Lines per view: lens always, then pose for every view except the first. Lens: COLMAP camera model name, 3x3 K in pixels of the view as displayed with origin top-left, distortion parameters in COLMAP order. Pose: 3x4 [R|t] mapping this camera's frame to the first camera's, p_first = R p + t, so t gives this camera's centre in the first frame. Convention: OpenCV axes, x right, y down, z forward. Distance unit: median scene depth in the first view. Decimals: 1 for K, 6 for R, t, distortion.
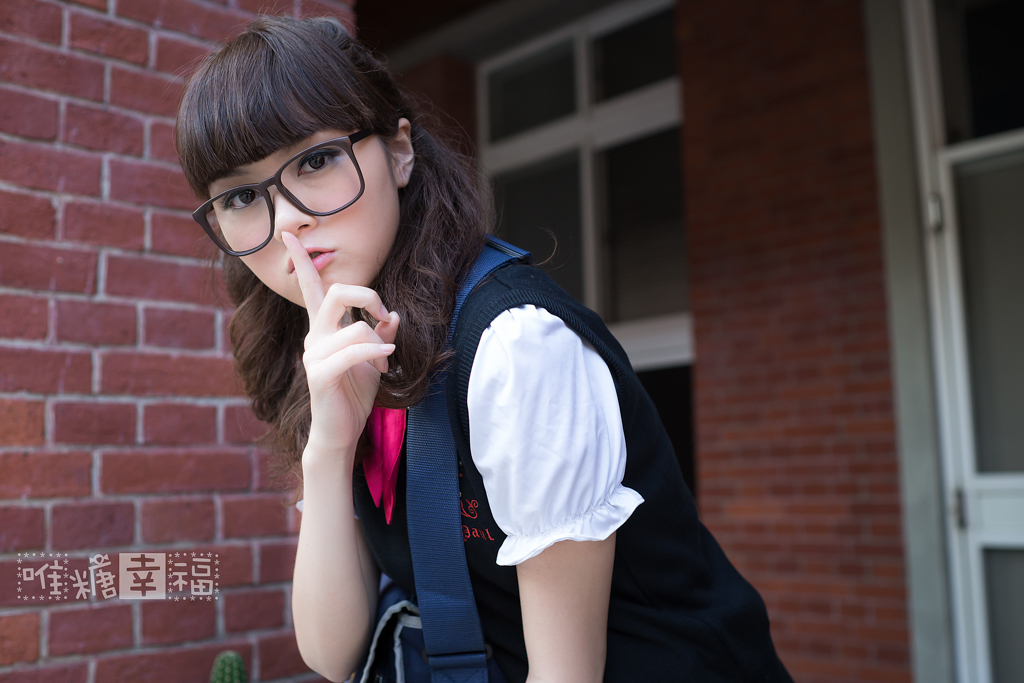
lens RADIAL K [[1045.8, 0, 563.1], [0, 1045.8, 334.2], [0, 0, 1]] dist [-0.046925, 0.000000]
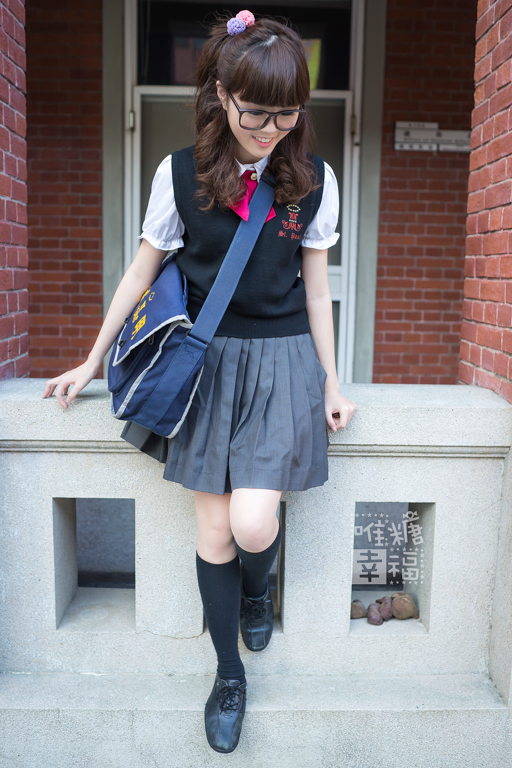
lens RADIAL K [[784.4, 0, 255.7], [0, 784.4, 384.4], [0, 0, 1]] dist [-0.046925, 0.000000]
pose [[0.699054, -0.058136, 0.712702, -0.490896], [-0.136146, 0.967637, 0.212470, 0.013229], [-0.701988, -0.245559, 0.668516, -0.198144]]
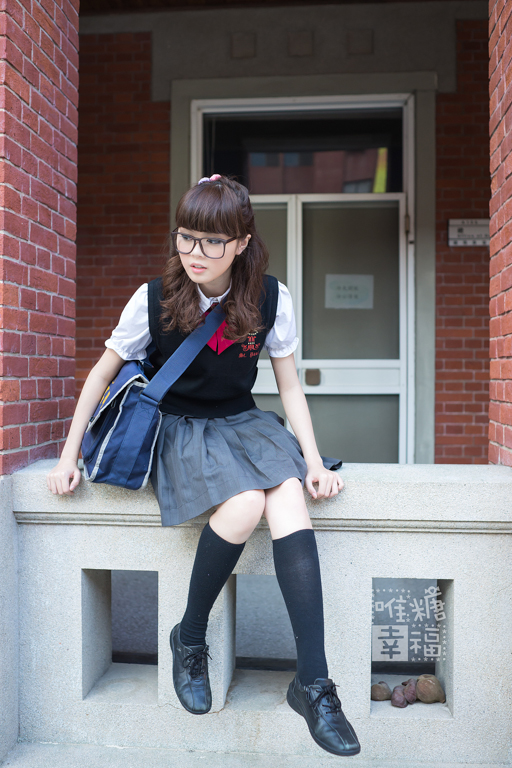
lens RADIAL K [[784.4, 0, 252.9], [0, 784.4, 382.0], [0, 0, 1]] dist [-0.046925, 0.000000]
pose [[0.782146, 0.028614, 0.622438, -0.466724], [-0.110730, 0.989428, 0.093656, 0.021666], [-0.613177, -0.142175, 0.777046, -0.264817]]
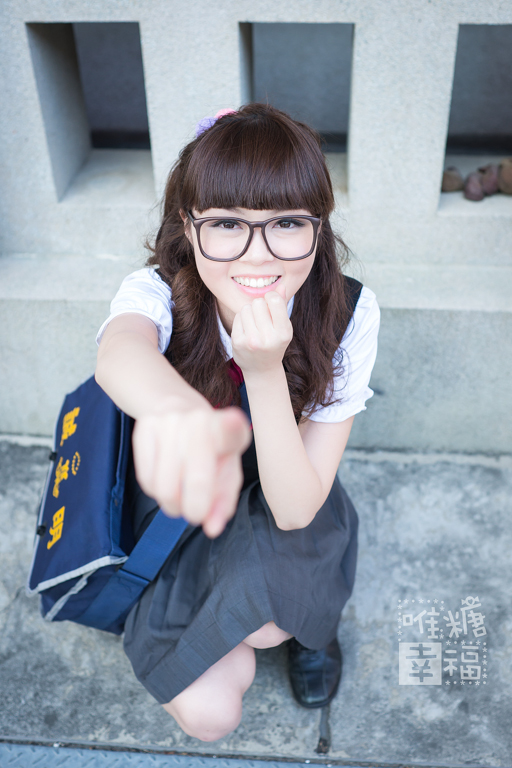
lens RADIAL K [[841.4, 0, 271.3], [0, 841.4, 379.7], [0, 0, 1]] dist [-0.068061, 0.000000]
pose [[0.766846, -0.381840, 0.515893, -0.380530], [-0.092788, 0.729385, 0.677781, 0.070023], [-0.635089, -0.567623, 0.523896, -0.140433]]
